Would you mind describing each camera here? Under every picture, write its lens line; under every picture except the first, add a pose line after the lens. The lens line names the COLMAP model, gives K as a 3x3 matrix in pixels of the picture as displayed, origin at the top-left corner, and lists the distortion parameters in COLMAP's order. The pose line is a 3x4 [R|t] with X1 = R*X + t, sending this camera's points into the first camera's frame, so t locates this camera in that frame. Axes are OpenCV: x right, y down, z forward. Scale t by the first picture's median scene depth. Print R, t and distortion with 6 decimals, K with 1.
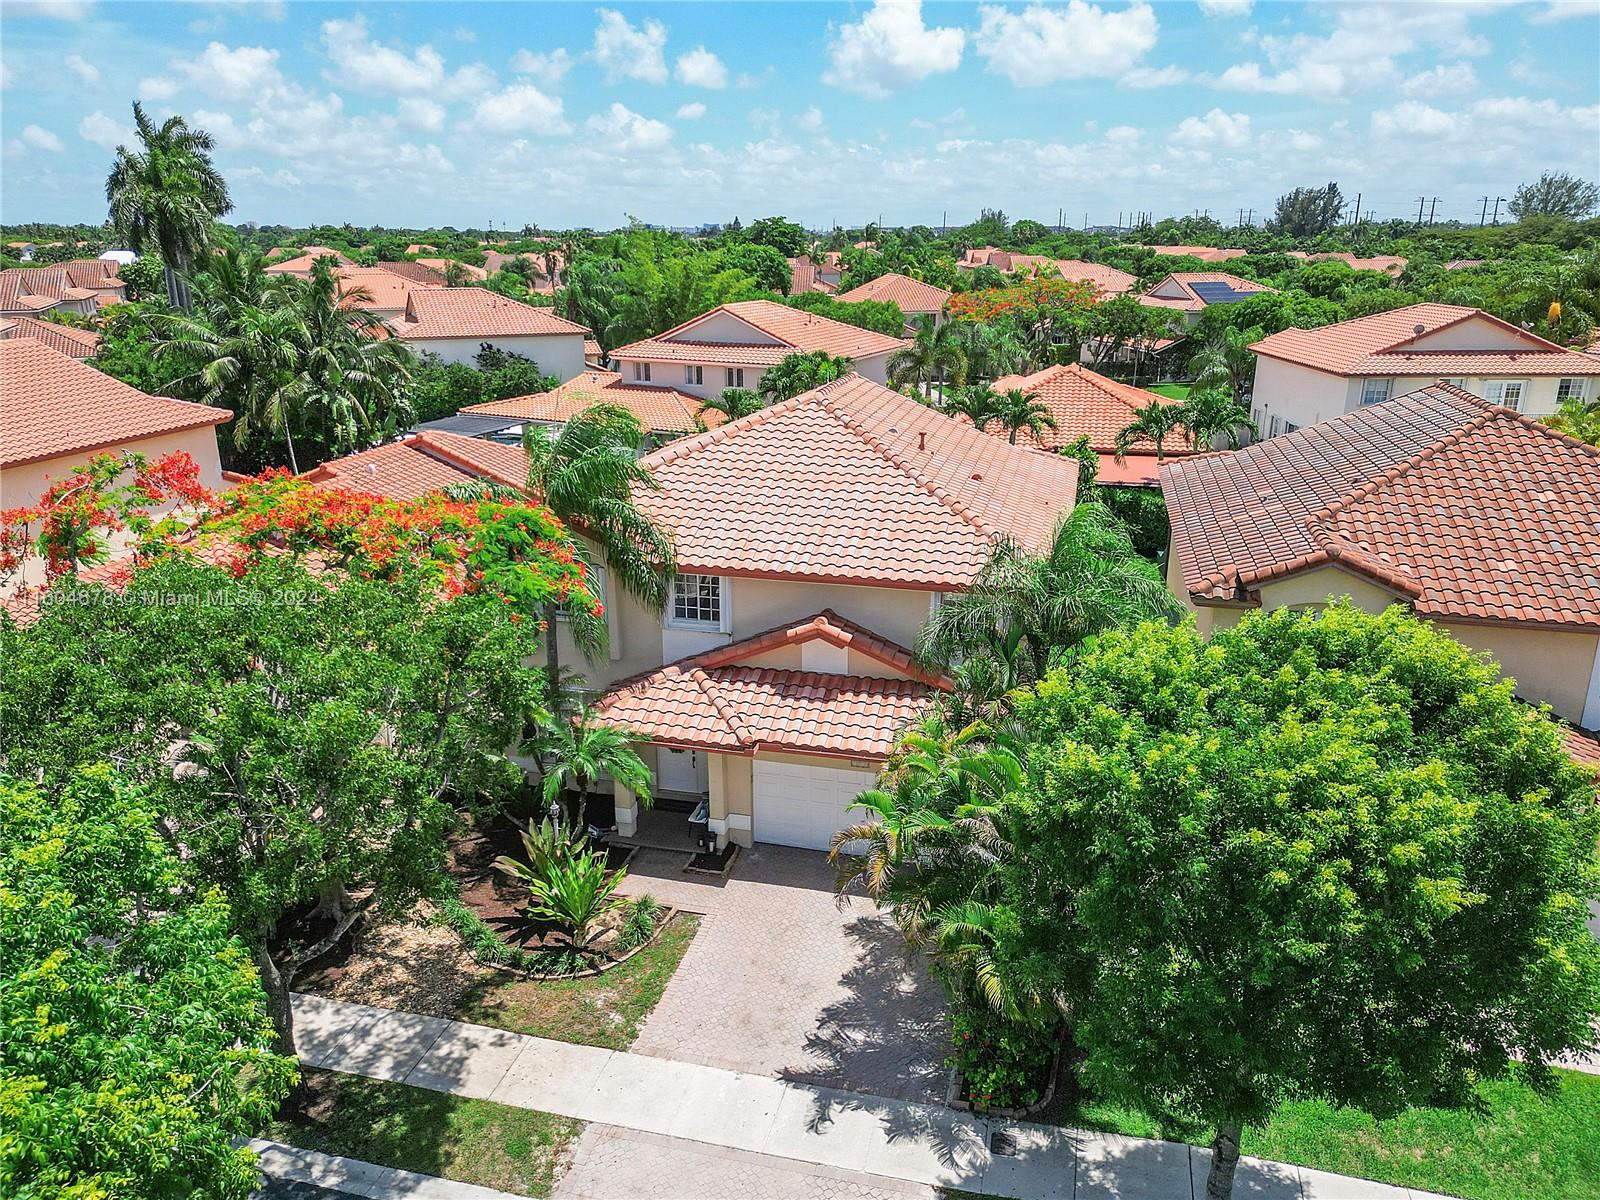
lens RADIAL K [[1152.3, 0, 783.5], [0, 1152.3, 588.5], [0, 0, 1]] dist [0.058099, -0.059849]
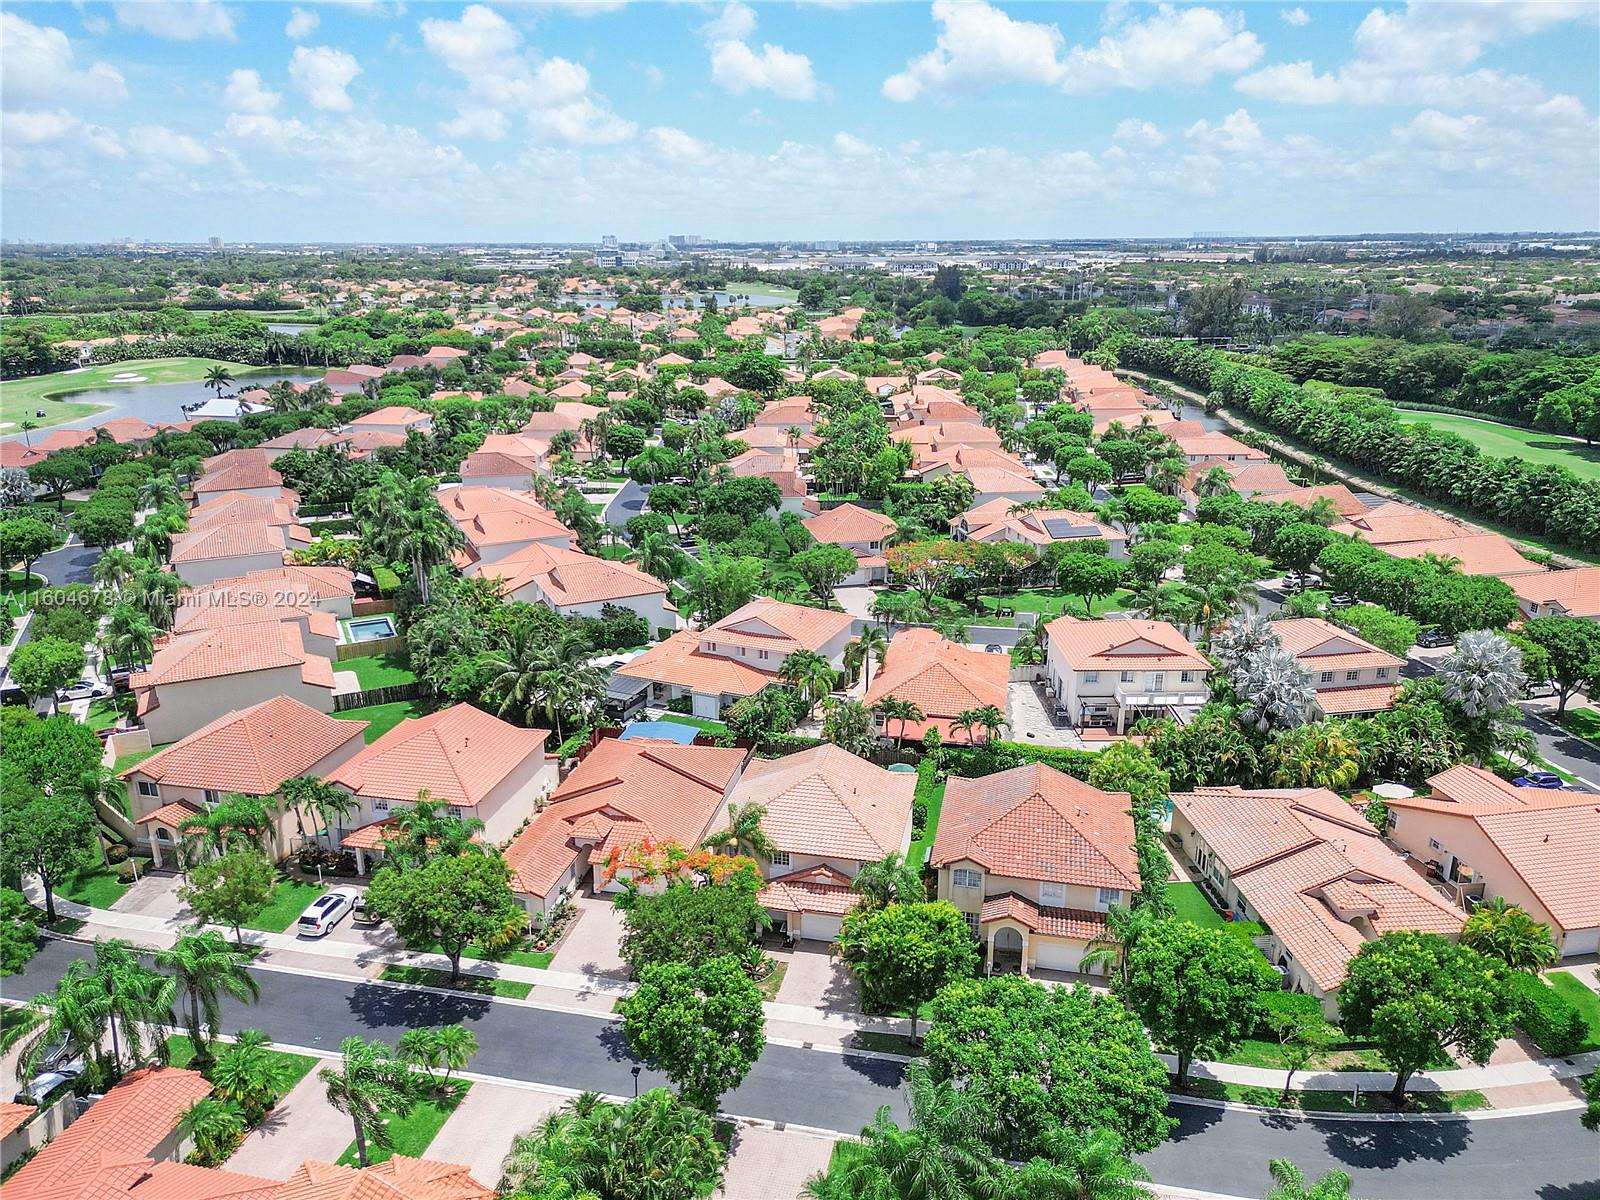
lens RADIAL K [[1150.2, 0, 800.0], [0, 1150.2, 600.0], [0, 0, 1]] dist [0.100122, -0.140216]
pose [[0.999101, -0.010830, 0.040988, -0.154904], [0.010517, 0.999914, 0.007844, -0.755180], [-0.041069, -0.007406, 0.999129, -2.231255]]
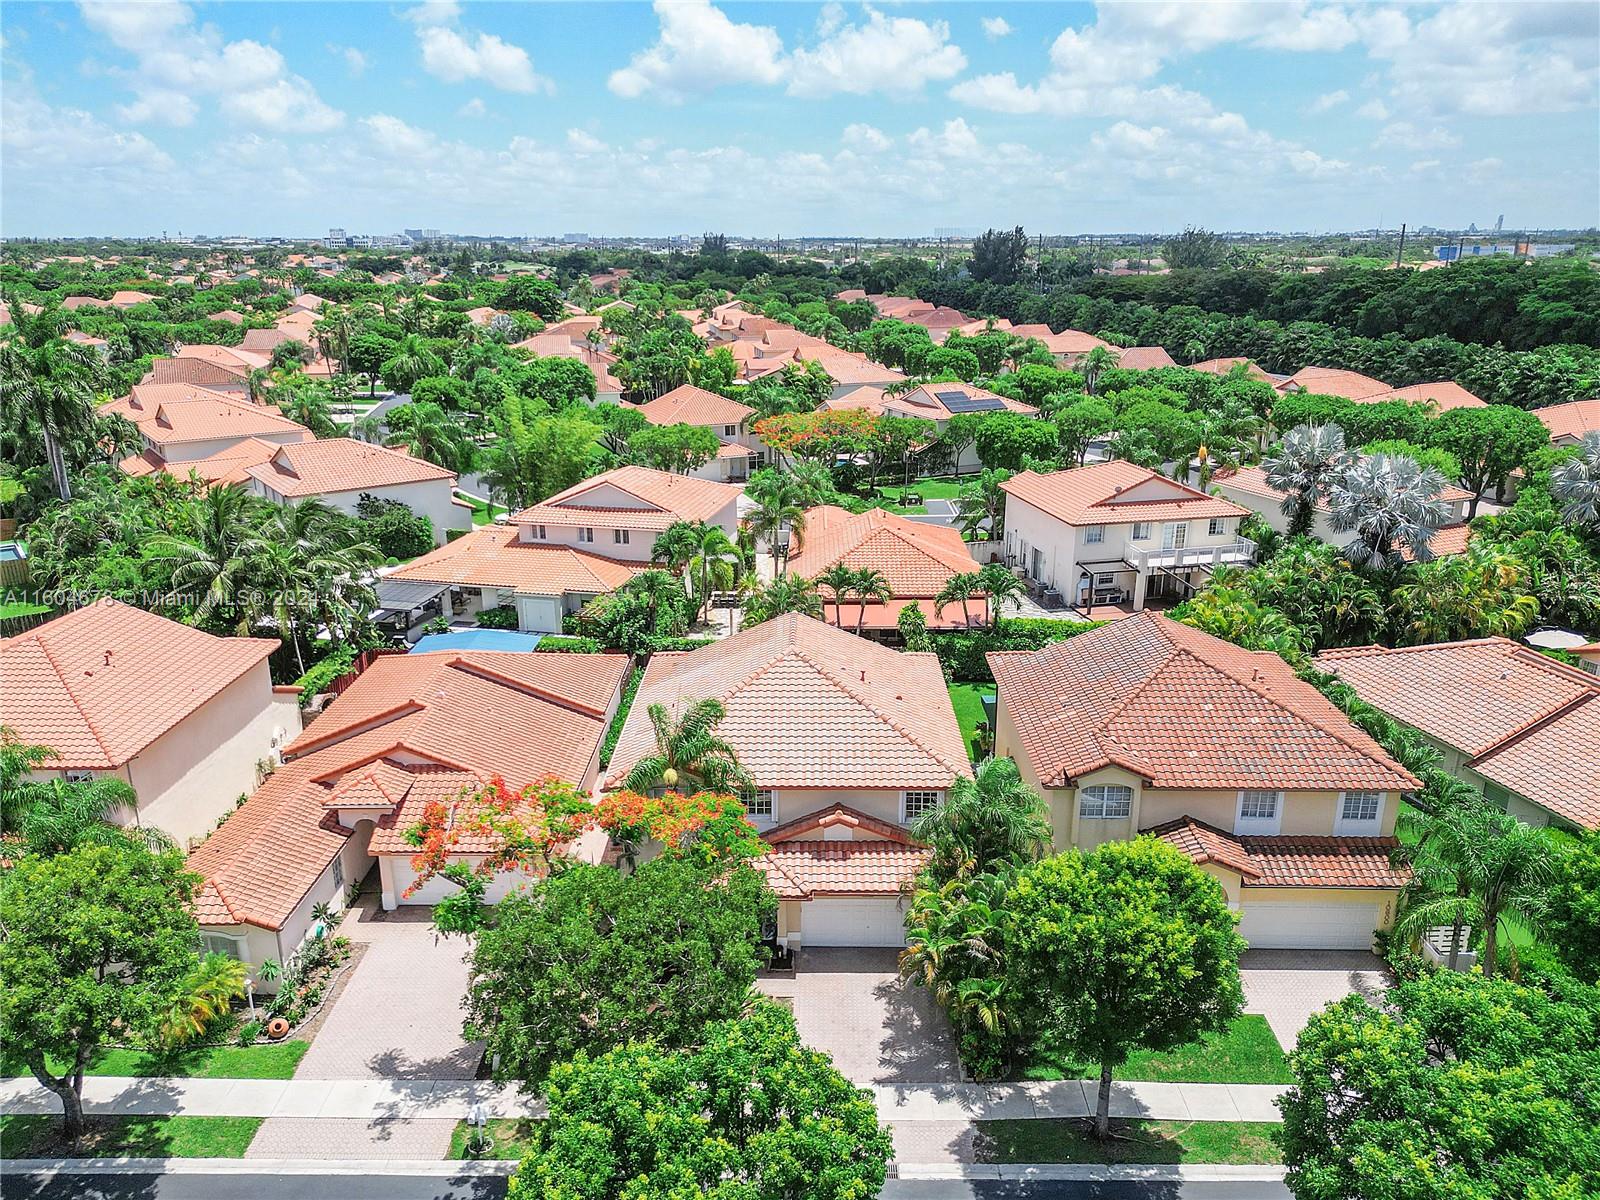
lens RADIAL K [[1150.2, 0, 800.0], [0, 1150.2, 600.0], [0, 0, 1]] dist [0.100122, -0.140216]
pose [[0.969129, -0.071530, 0.235951, -0.405878], [0.070195, 0.997434, 0.014062, -0.316520], [-0.236351, 0.002934, 0.971663, -0.651034]]
